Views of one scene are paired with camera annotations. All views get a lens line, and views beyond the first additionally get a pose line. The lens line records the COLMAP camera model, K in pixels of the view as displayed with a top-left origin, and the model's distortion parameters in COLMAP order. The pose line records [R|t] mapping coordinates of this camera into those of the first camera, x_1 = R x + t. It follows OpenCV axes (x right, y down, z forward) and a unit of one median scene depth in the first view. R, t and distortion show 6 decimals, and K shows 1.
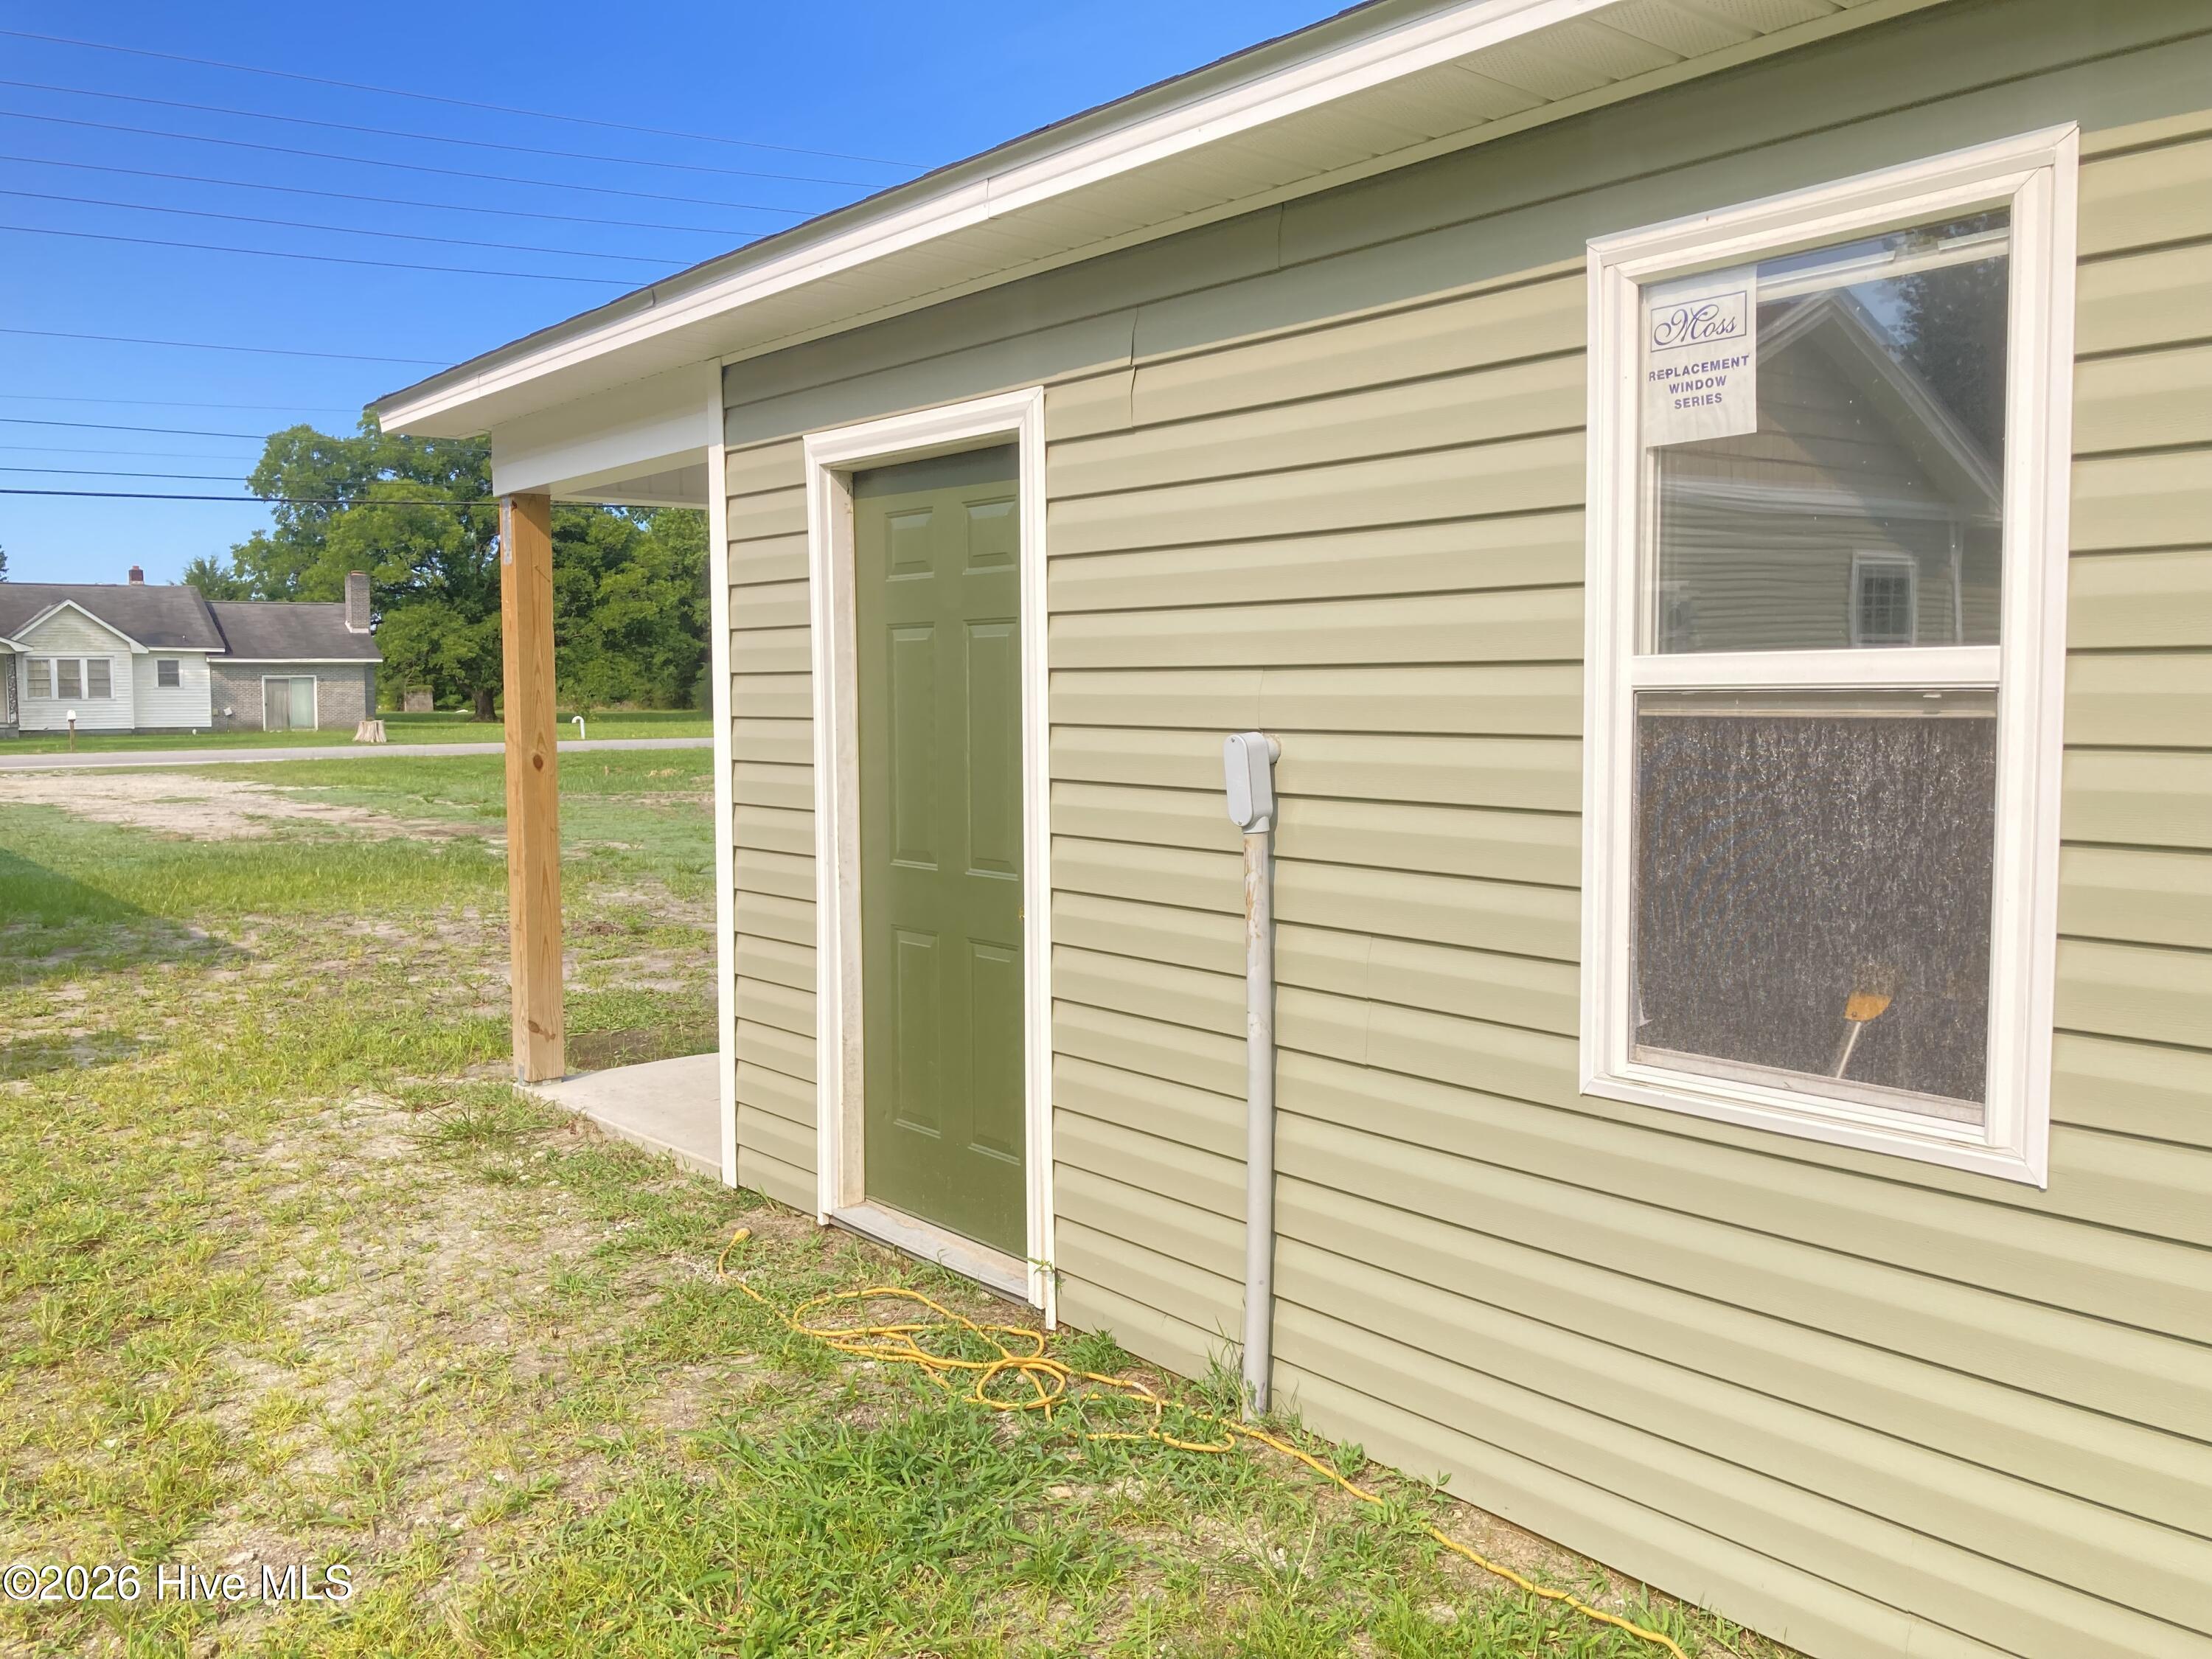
lens RADIAL K [[1806.4, 0, 1094.8], [0, 1806.4, 824.4], [0, 0, 1]] dist [0.039656, -0.046183]
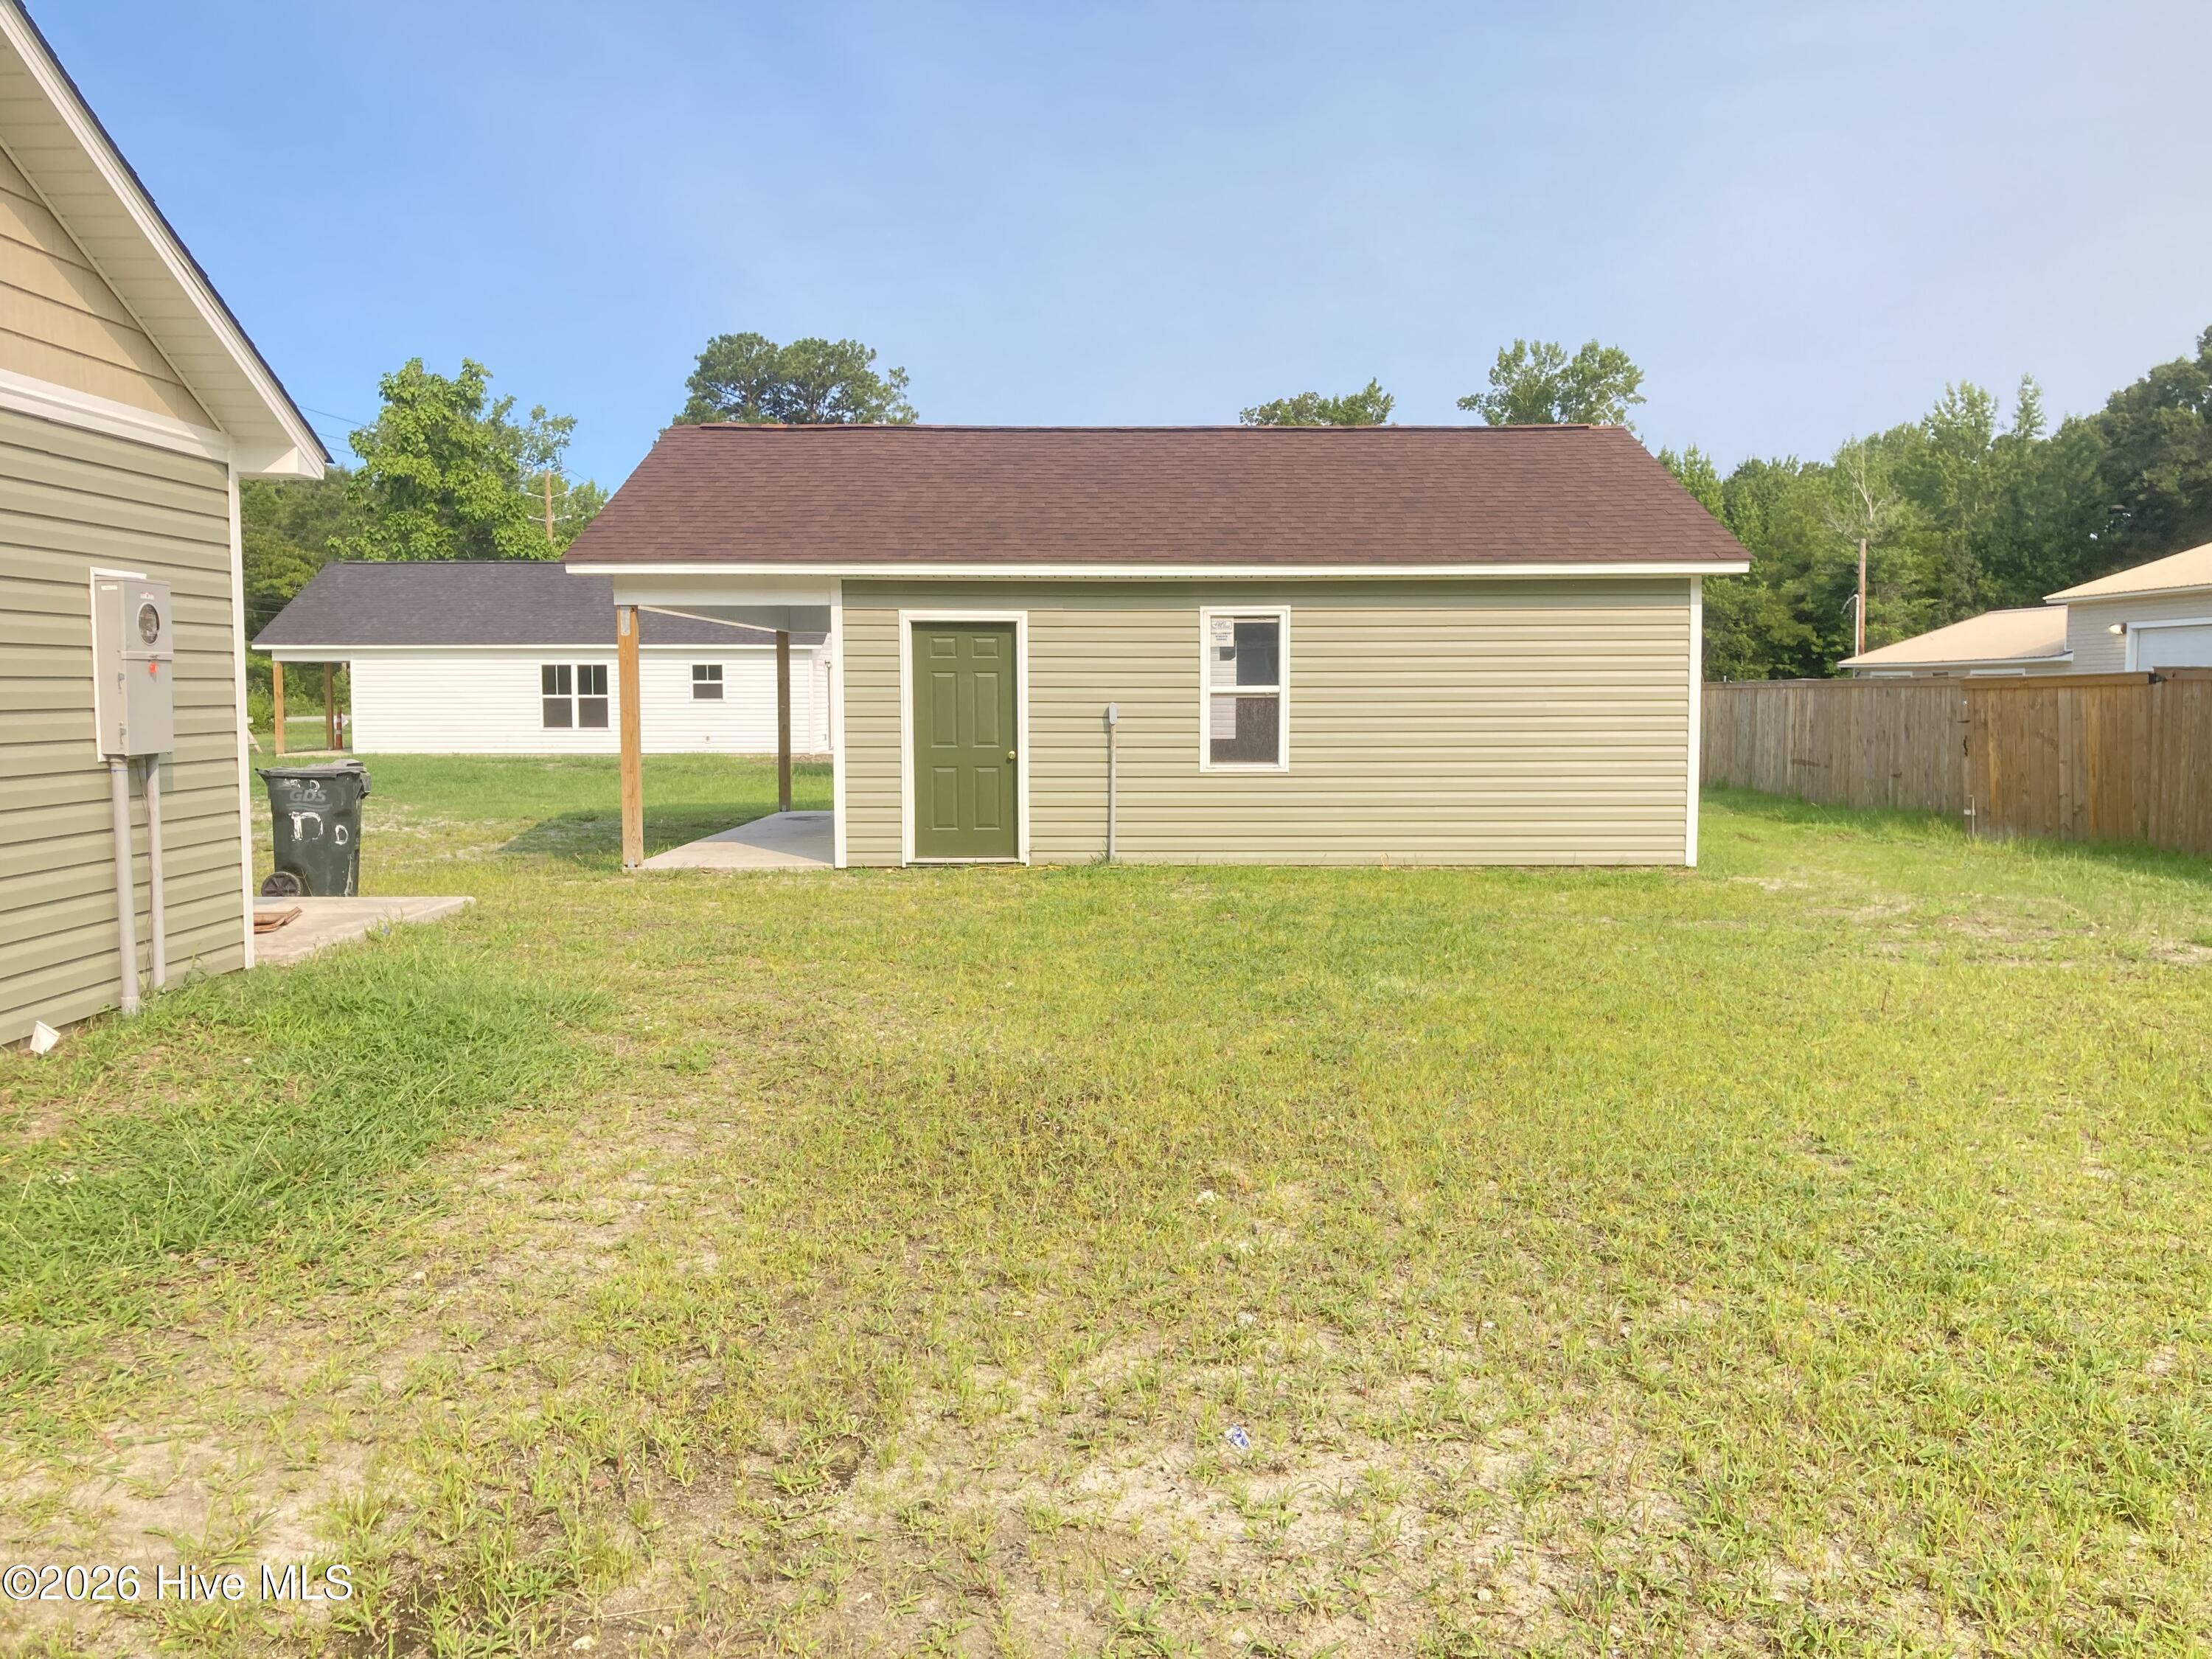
lens RADIAL K [[1806.4, 0, 1120.6], [0, 1806.4, 832.4], [0, 0, 1]] dist [0.039656, -0.046183]
pose [[0.626636, -0.054573, 0.777399, -1.786369], [0.057440, 0.998066, 0.023764, 0.086062], [-0.777192, 0.029762, 0.628559, -0.929261]]
